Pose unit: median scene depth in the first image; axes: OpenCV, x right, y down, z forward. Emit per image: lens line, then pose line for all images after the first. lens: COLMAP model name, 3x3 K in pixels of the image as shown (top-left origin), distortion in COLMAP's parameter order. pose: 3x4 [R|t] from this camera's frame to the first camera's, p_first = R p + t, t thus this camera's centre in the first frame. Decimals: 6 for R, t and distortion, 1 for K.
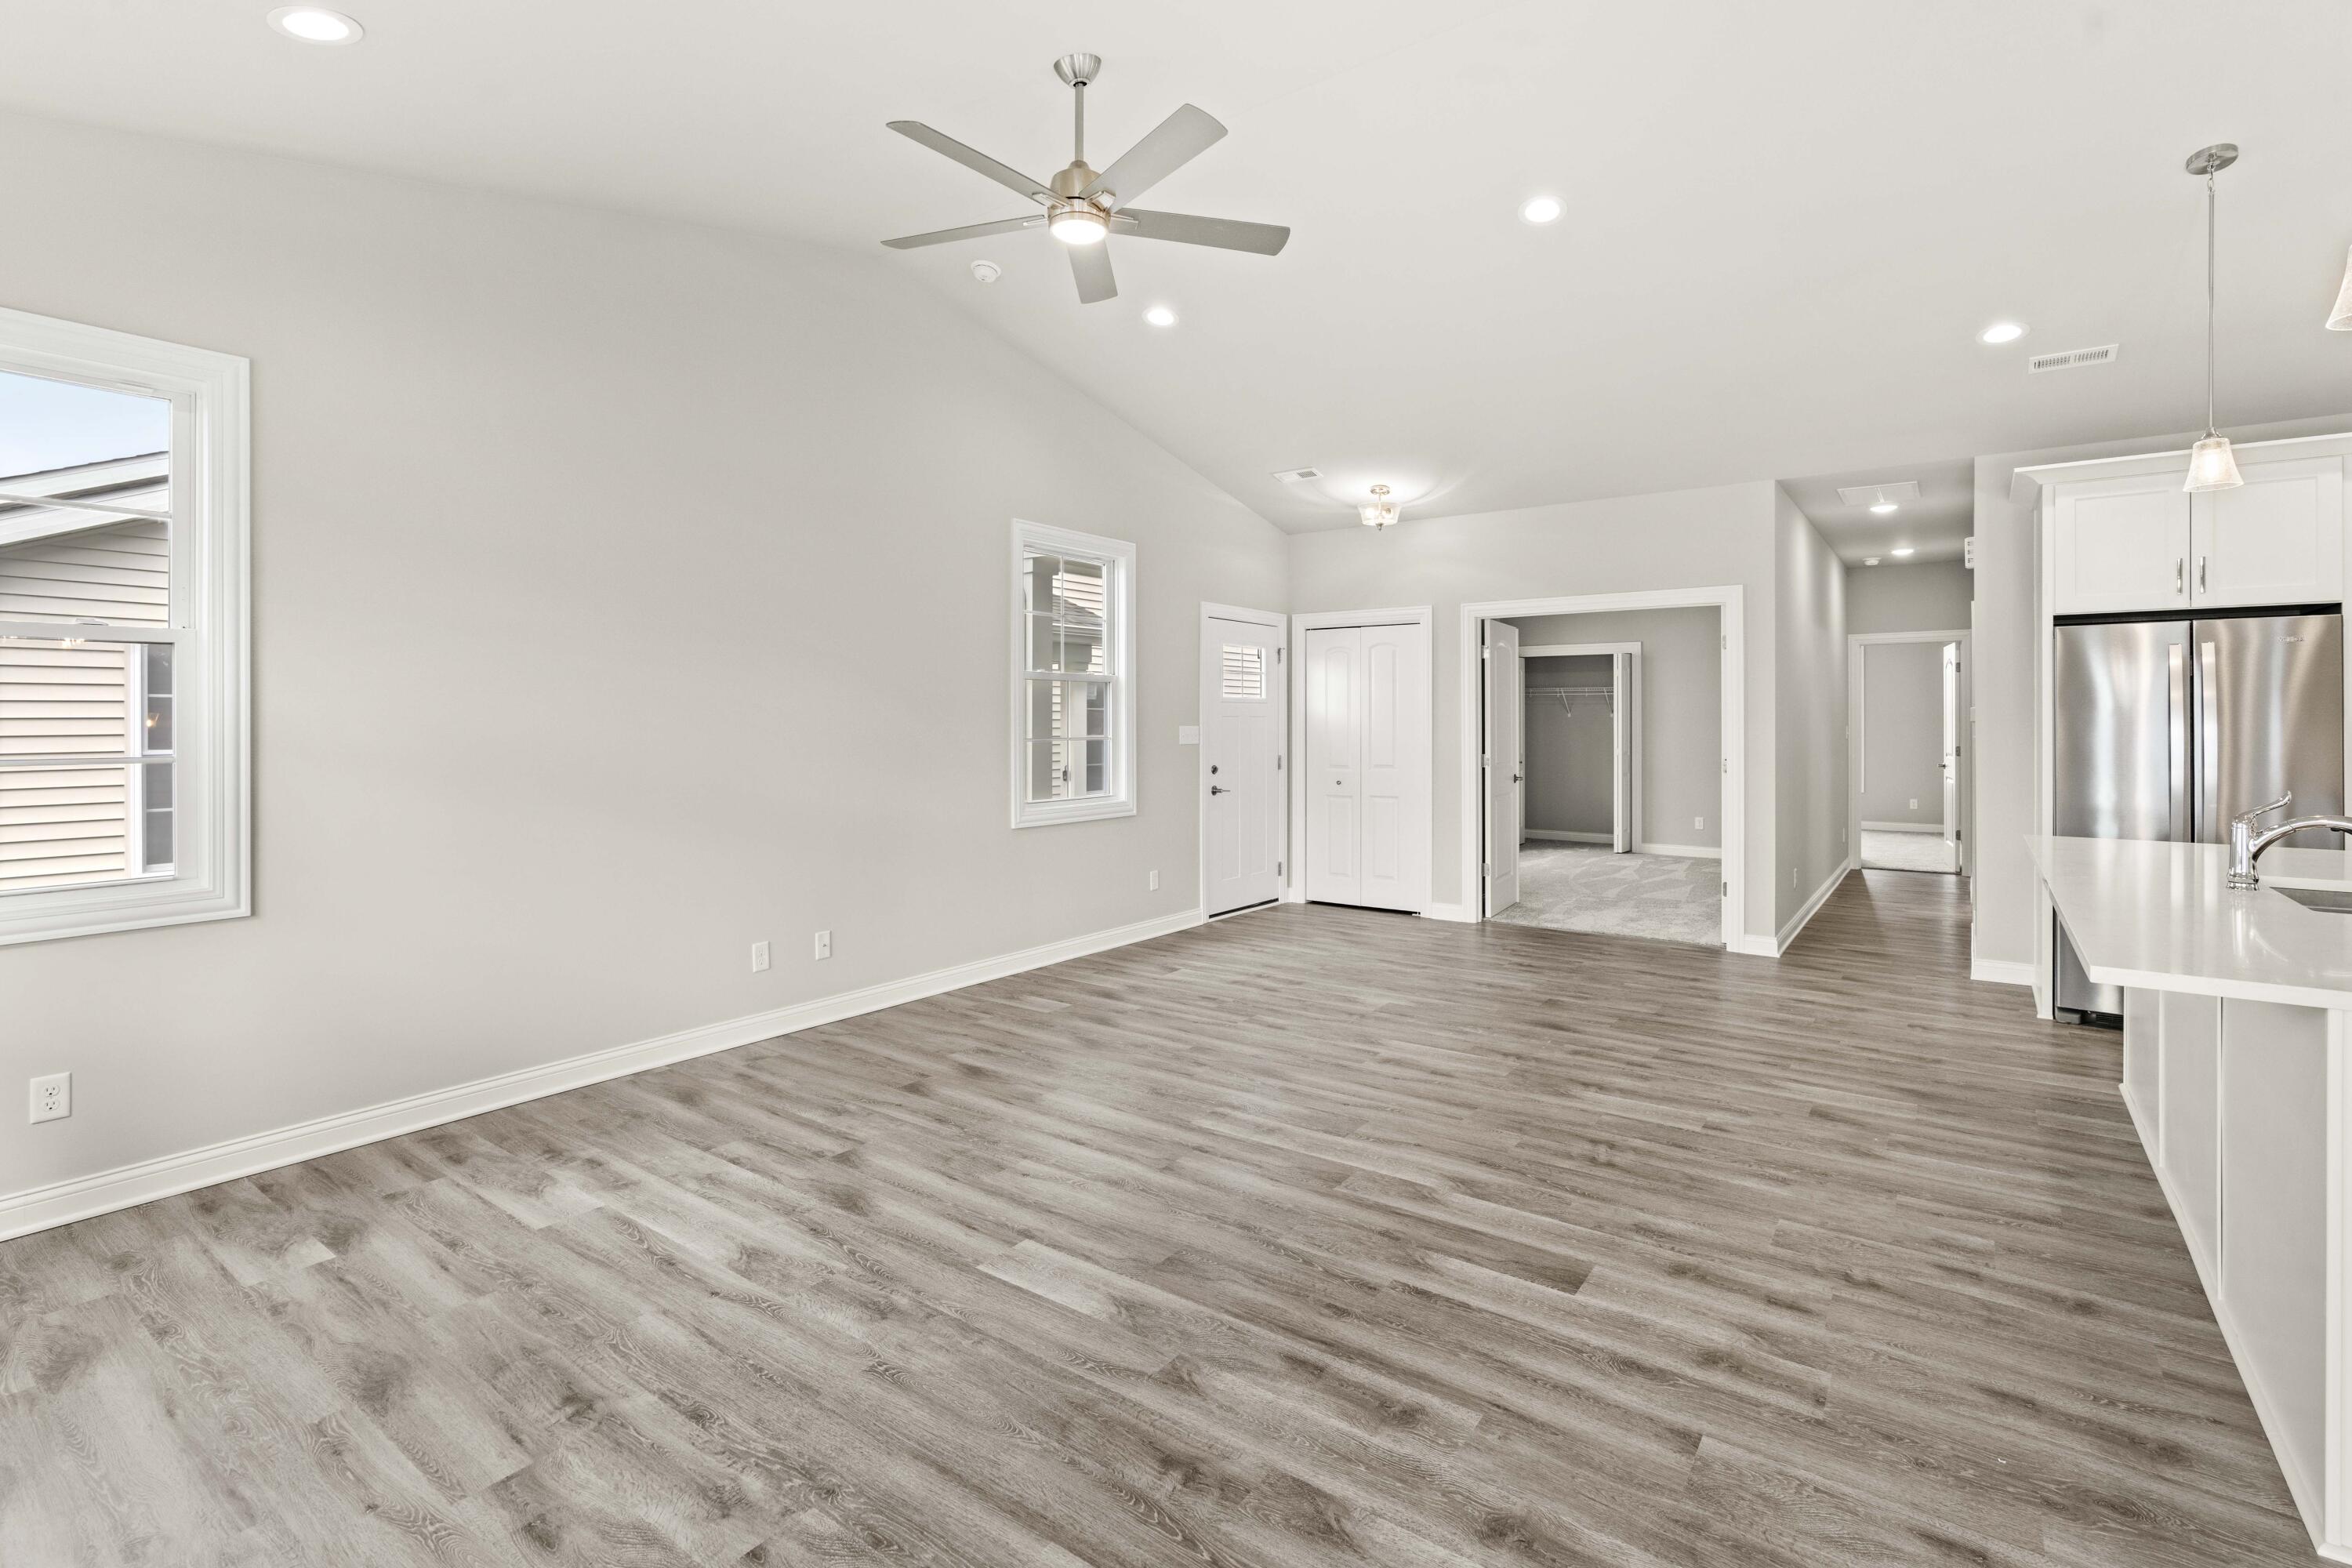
lens RADIAL K [[1084.6, 0, 1176.1], [0, 1084.6, 721.7], [0, 0, 1]] dist [-0.000710, -0.000146]
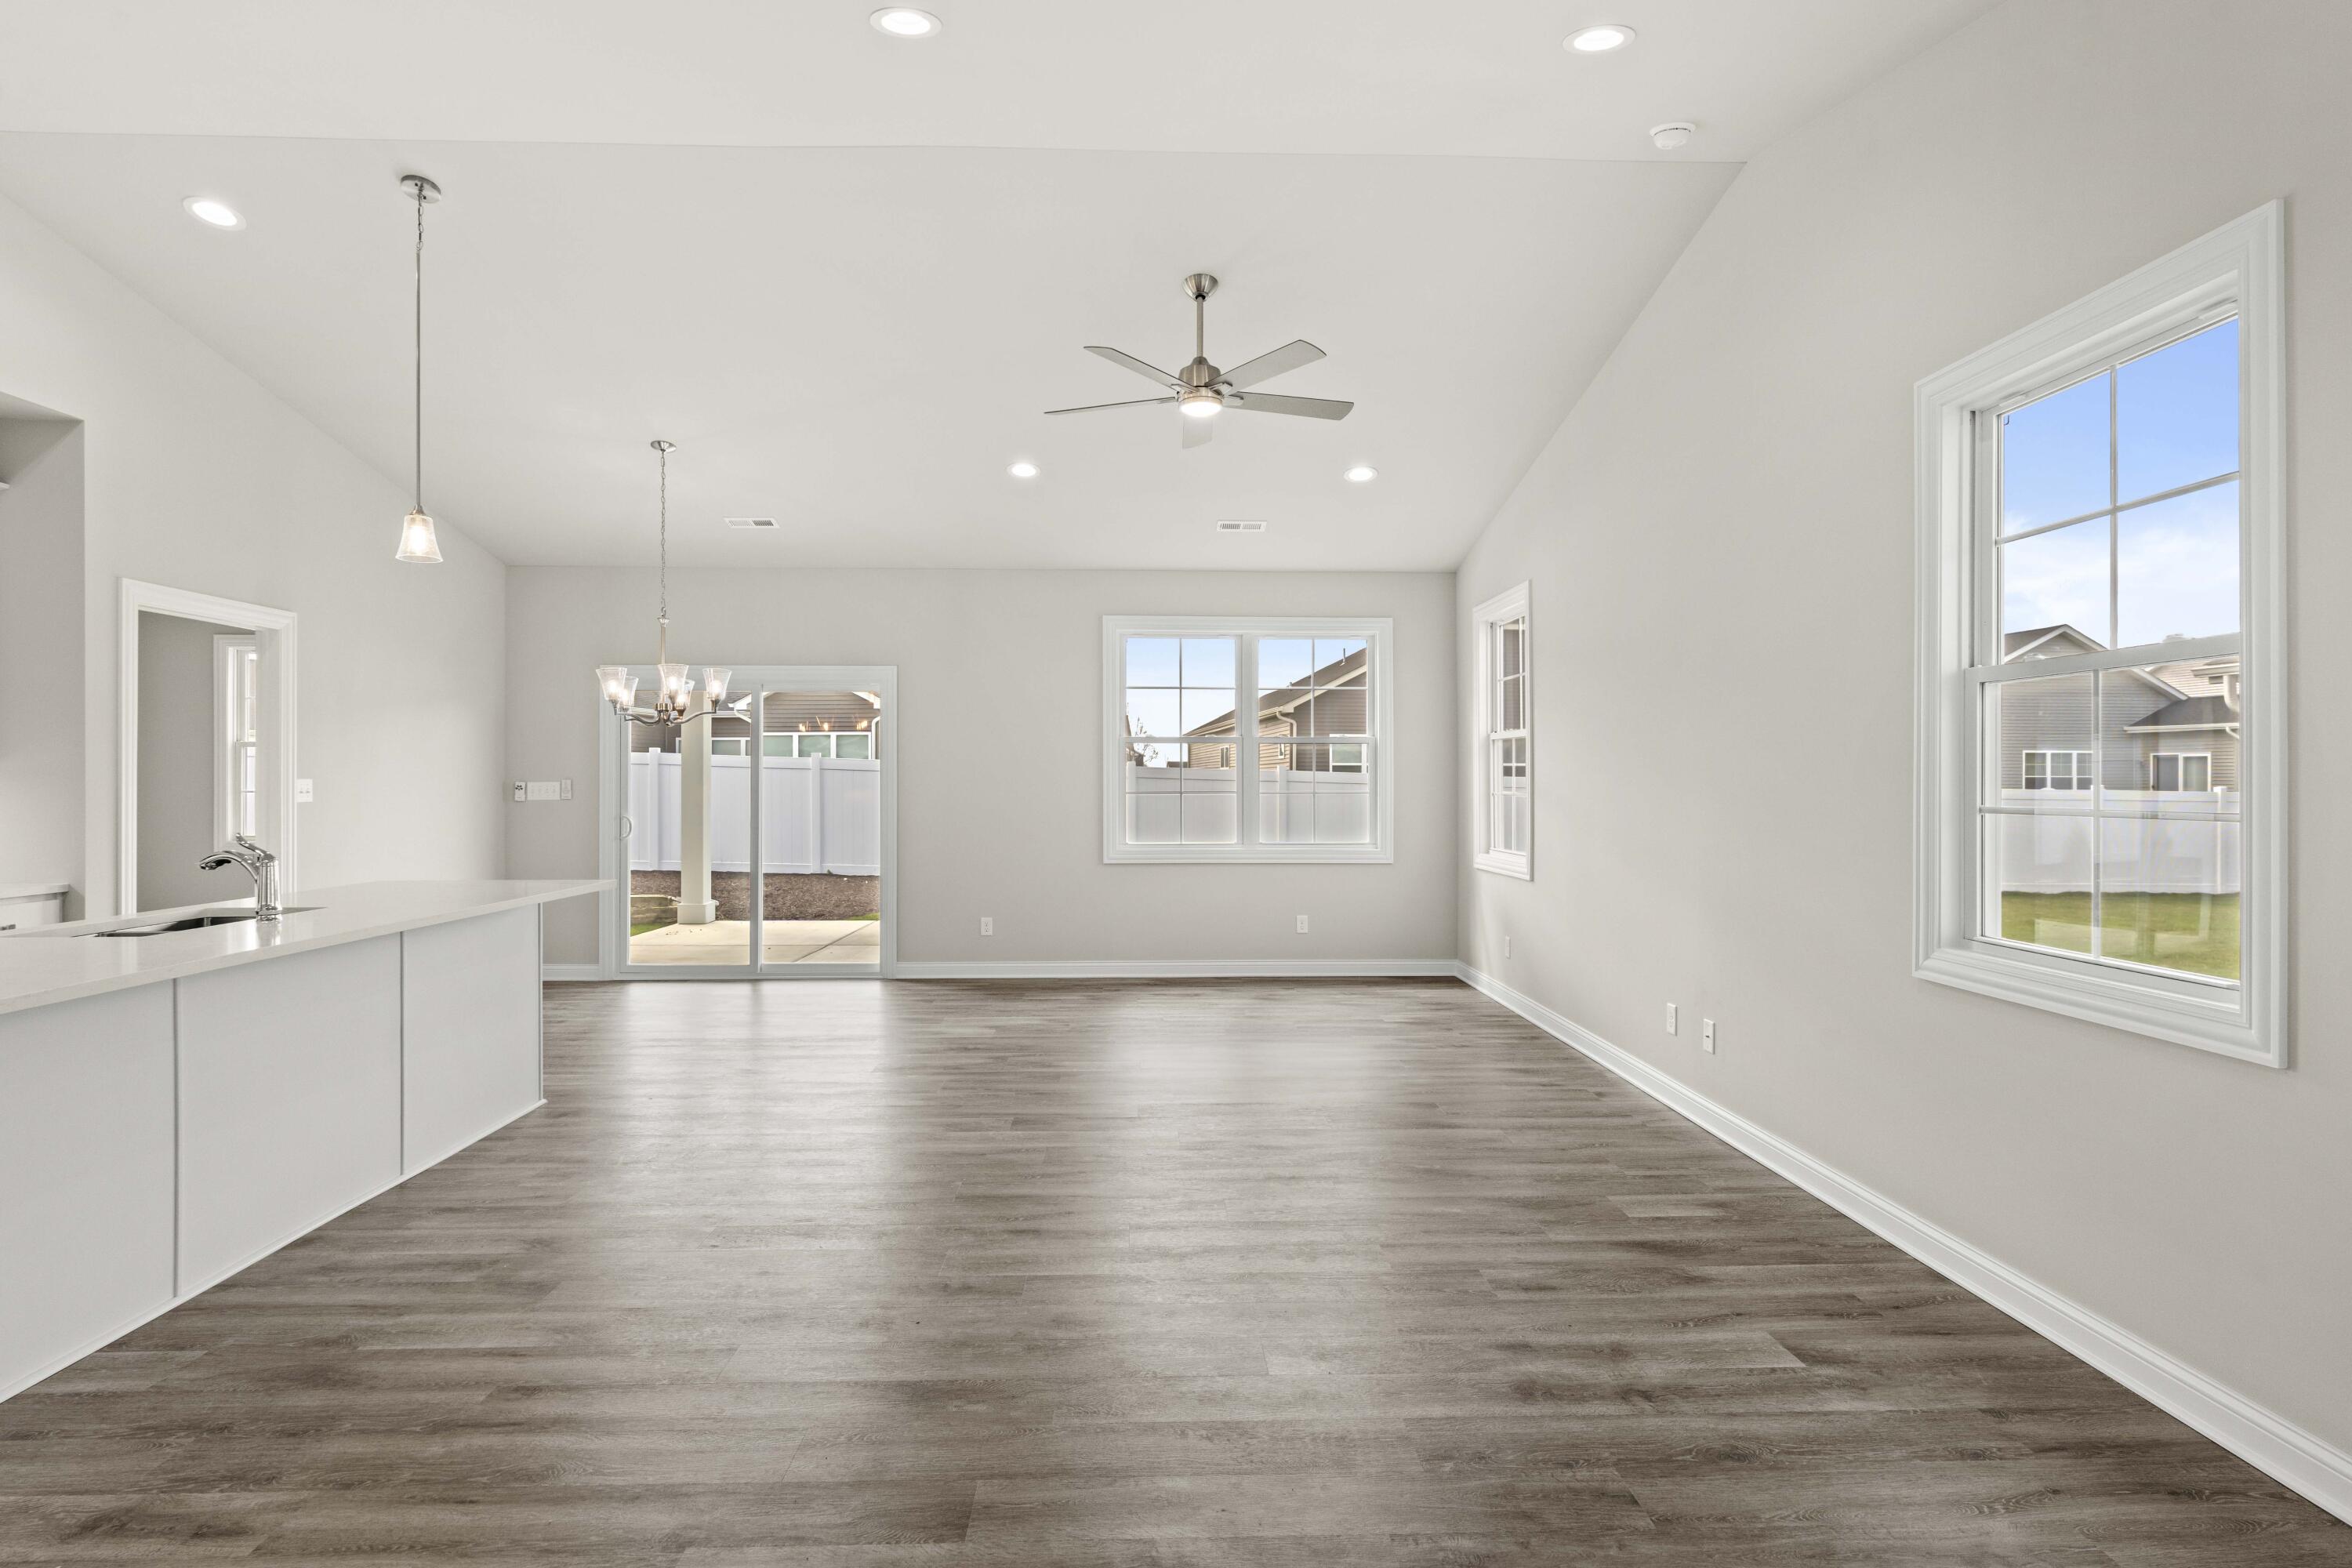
lens RADIAL K [[1192.7, 0, 1177.6], [0, 1192.7, 768.7], [0, 0, 1]] dist [-0.001360, -0.000144]
pose [[-0.789422, -0.003112, -0.613844, 0.877025], [-0.000913, 0.999992, -0.003895, 0.000371], [0.613851, -0.002515, -0.789418, 2.247098]]
